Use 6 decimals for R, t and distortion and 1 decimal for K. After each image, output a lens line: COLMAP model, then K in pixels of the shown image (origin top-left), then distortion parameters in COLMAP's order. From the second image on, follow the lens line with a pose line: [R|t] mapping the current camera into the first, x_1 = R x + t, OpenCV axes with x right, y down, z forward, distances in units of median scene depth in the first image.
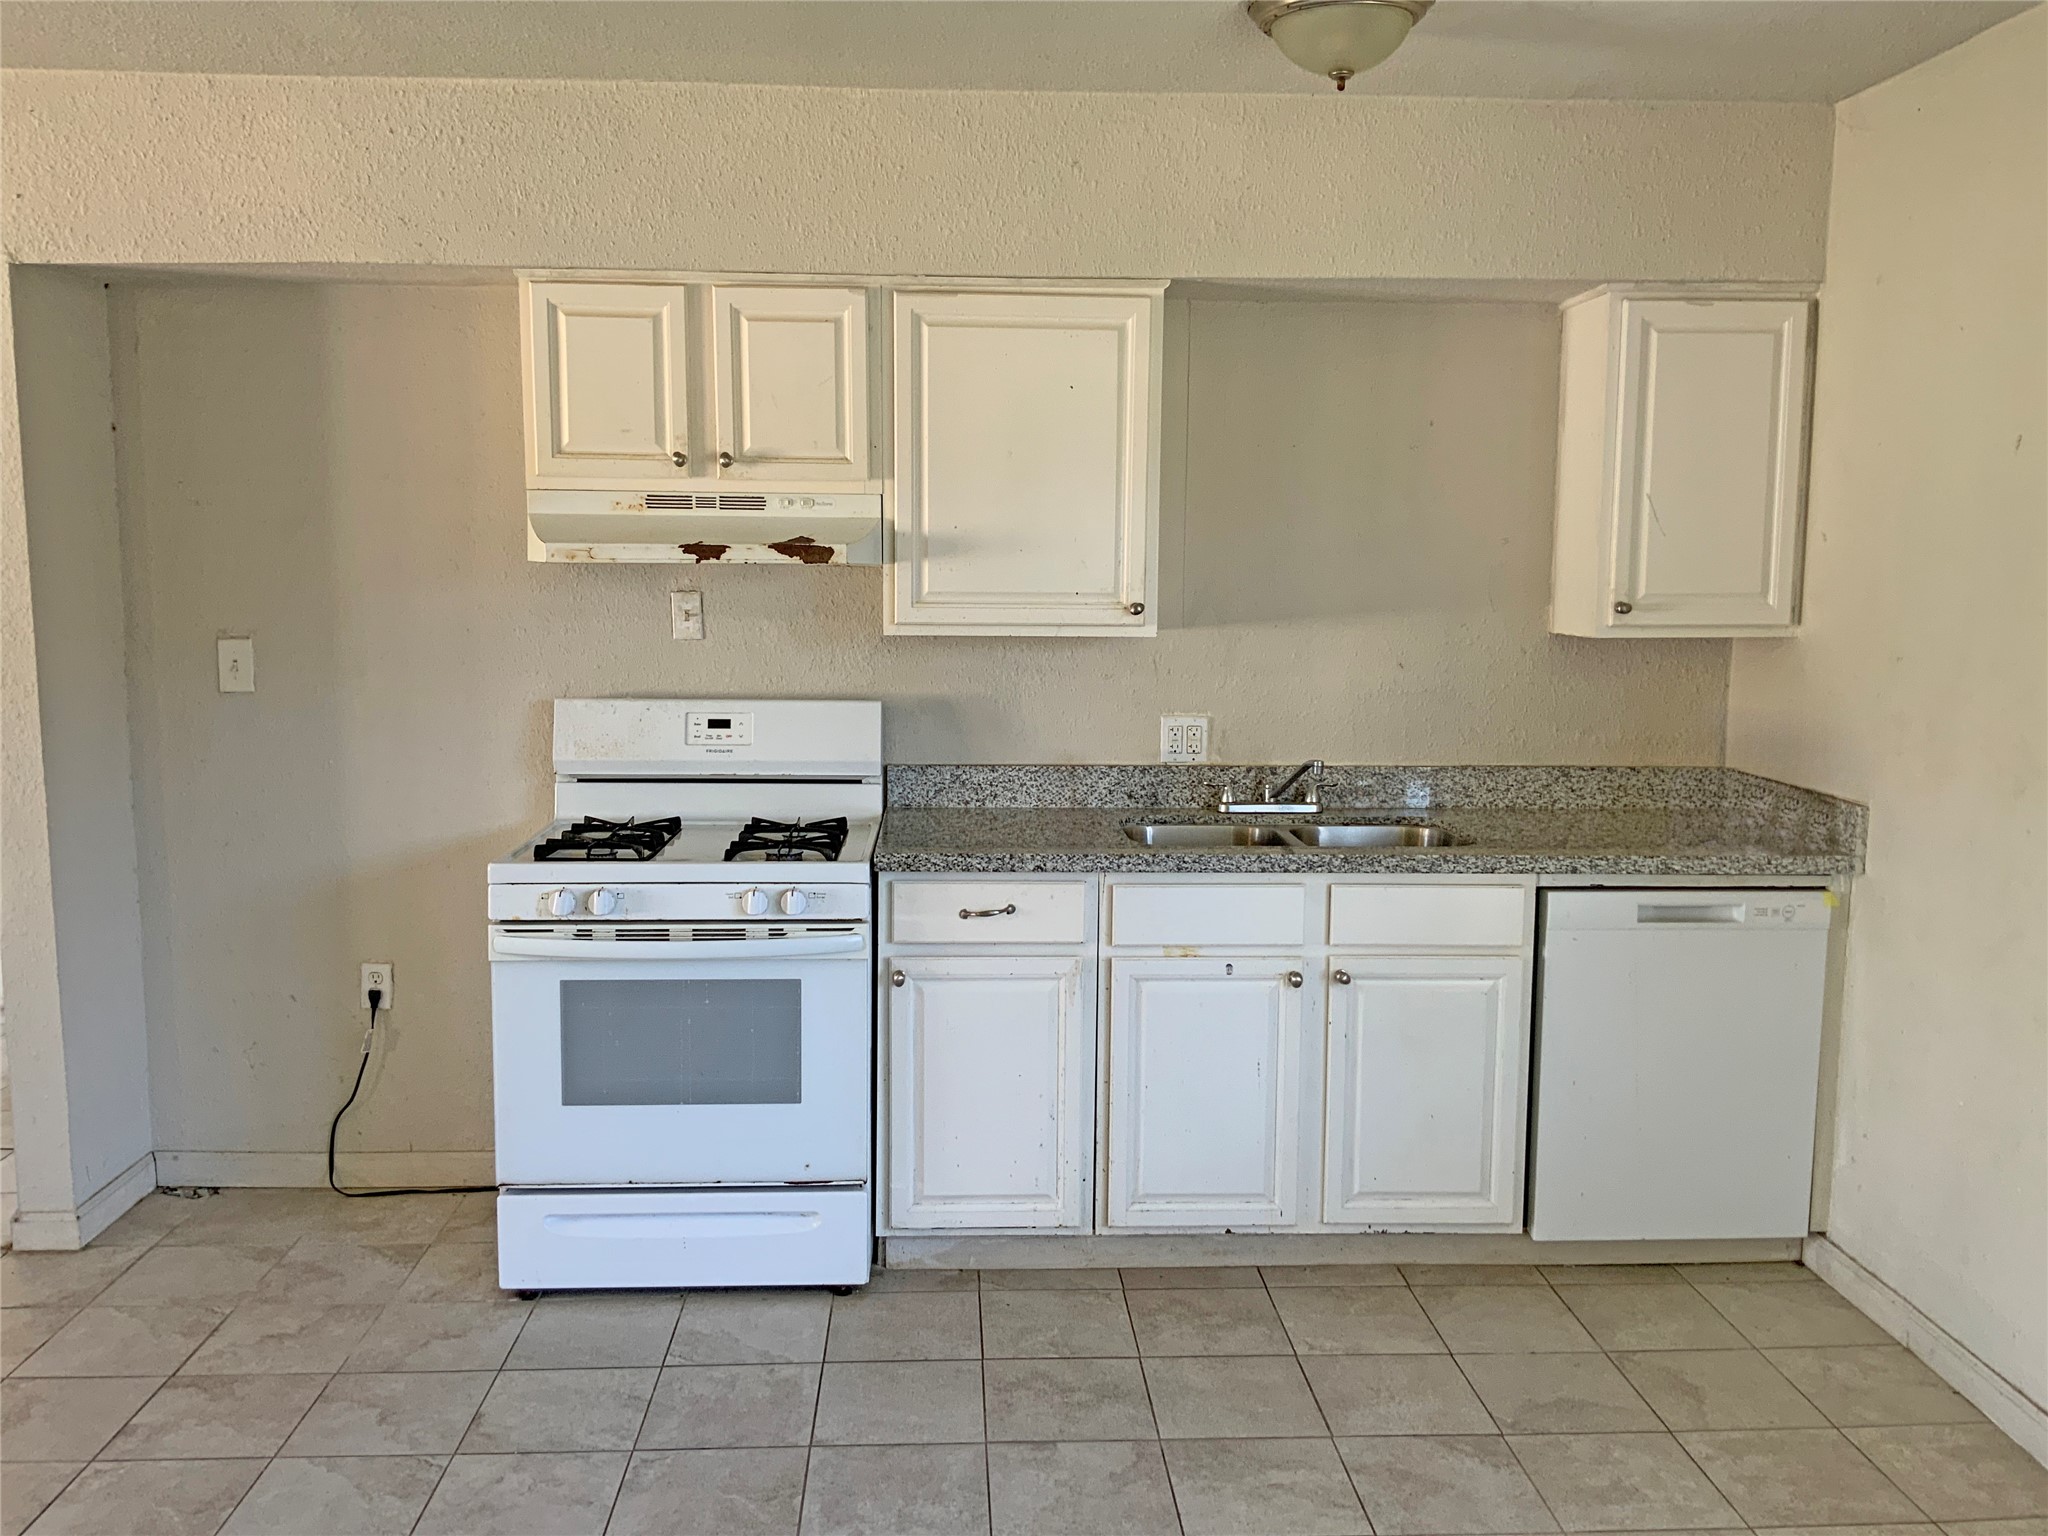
lens RADIAL K [[1626.3, 0, 1024.0], [0, 1626.3, 768.0], [0, 0, 1]] dist [0.003980, -0.003024]
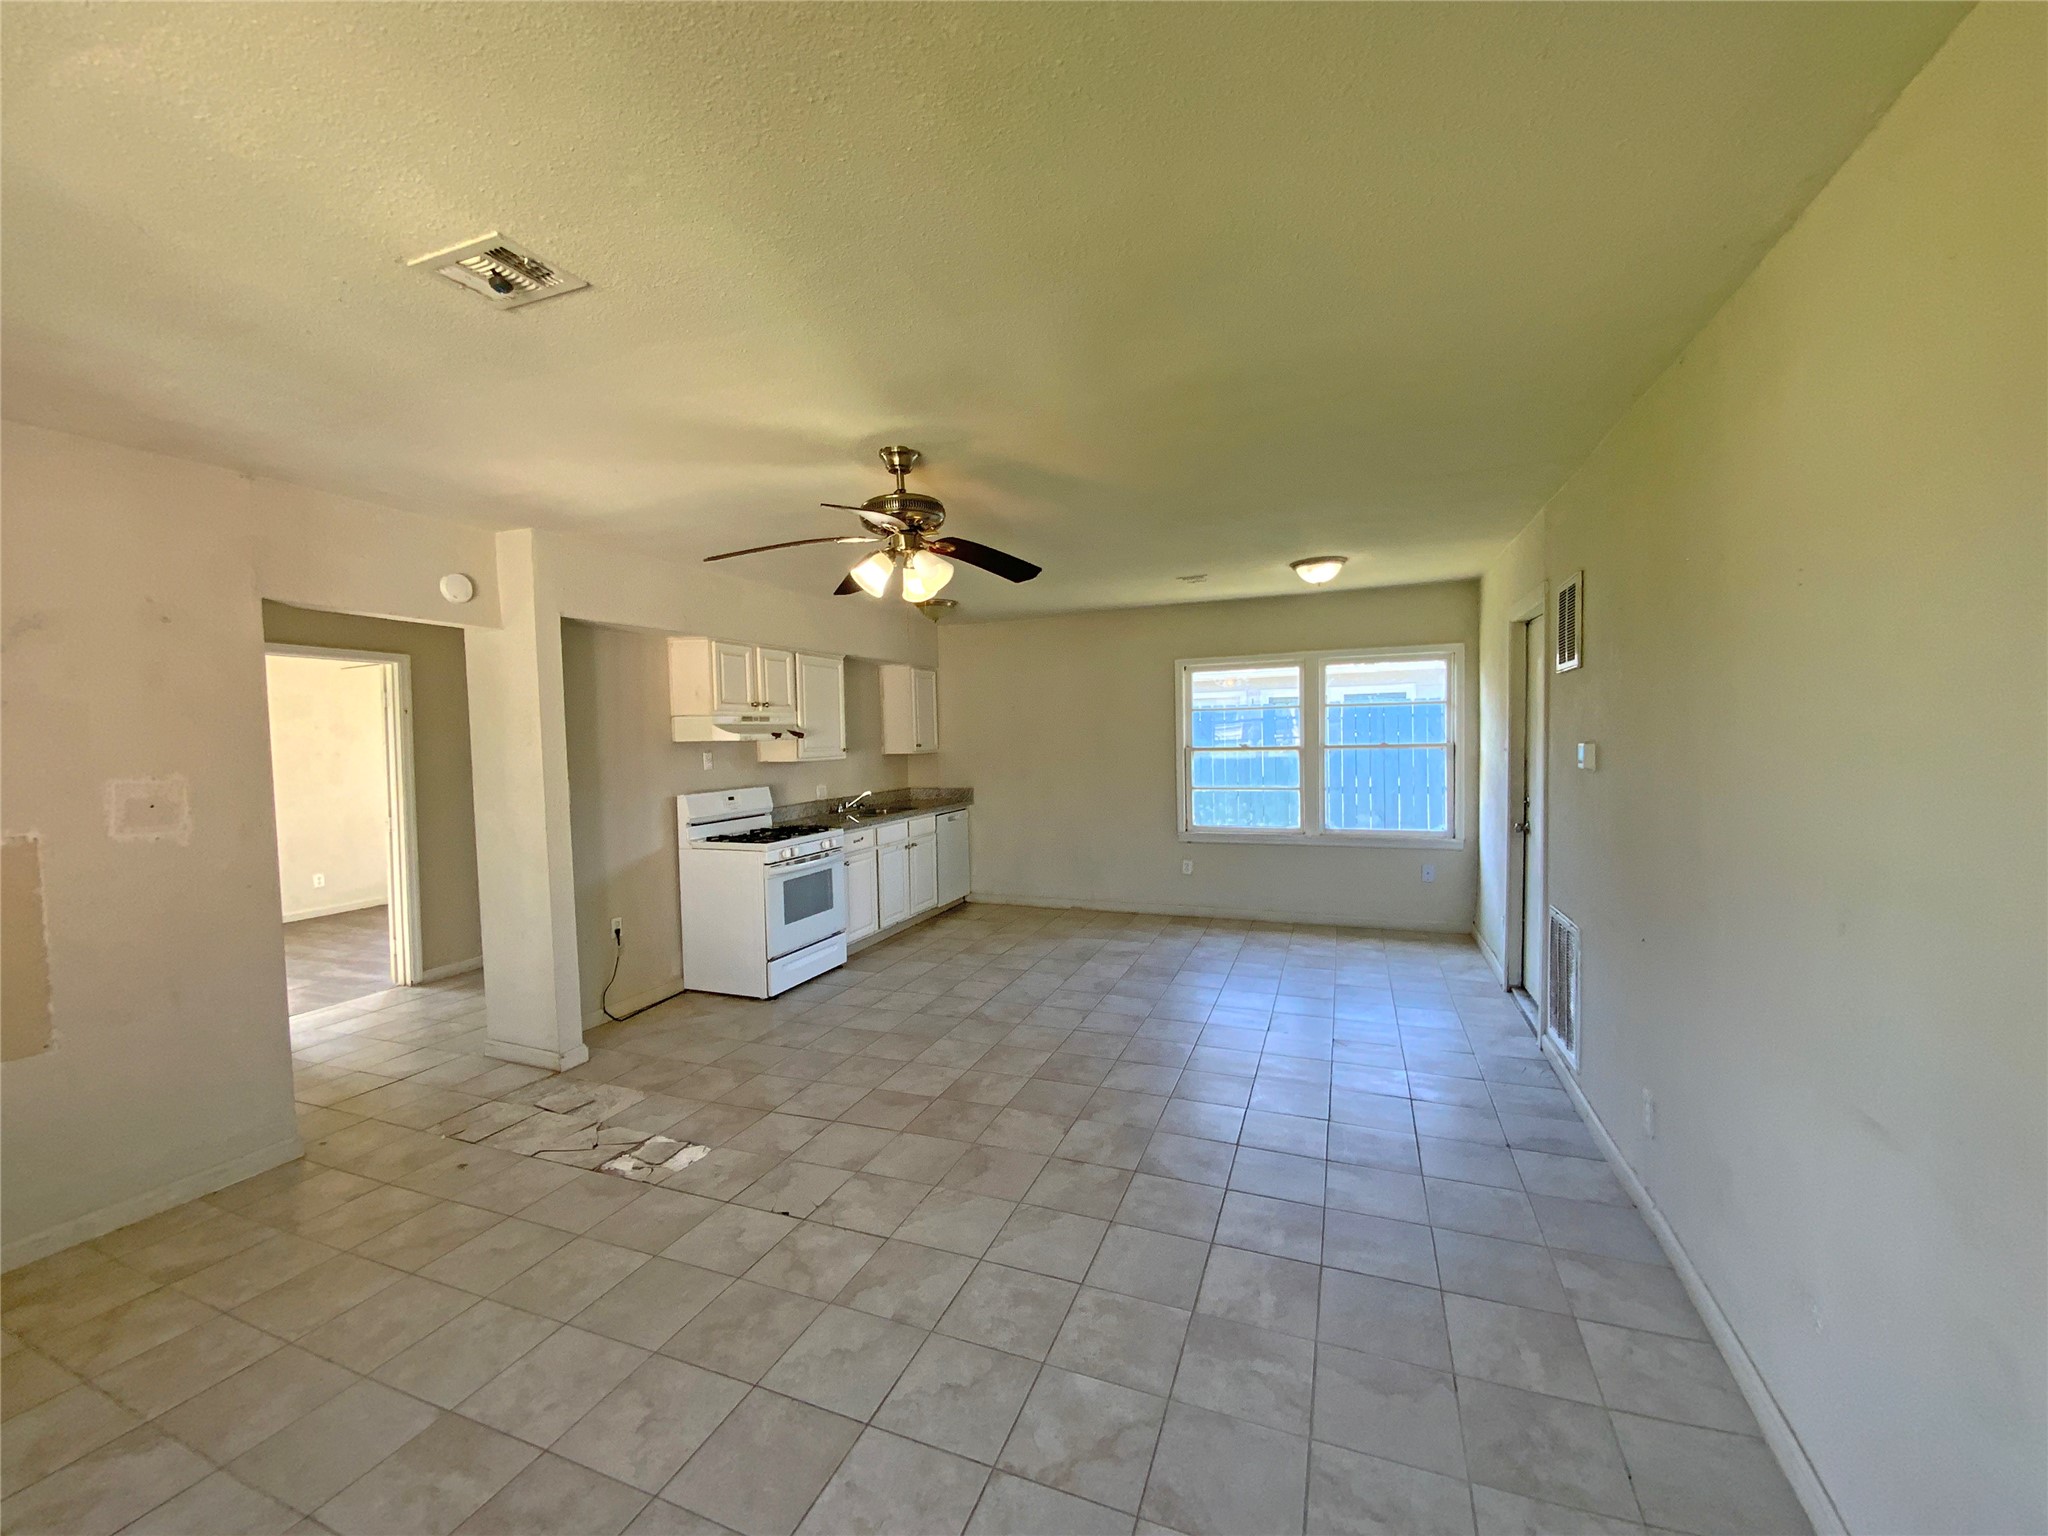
lens RADIAL K [[821.0, 0, 1024.0], [0, 821.0, 768.0], [0, 0, 1]] dist [-0.000707, -0.000067]
pose [[0.408815, -0.056079, 0.910893, -1.363860], [0.135386, 0.990793, 0.000235, -0.012607], [-0.902519, 0.123226, 0.412643, -0.024674]]
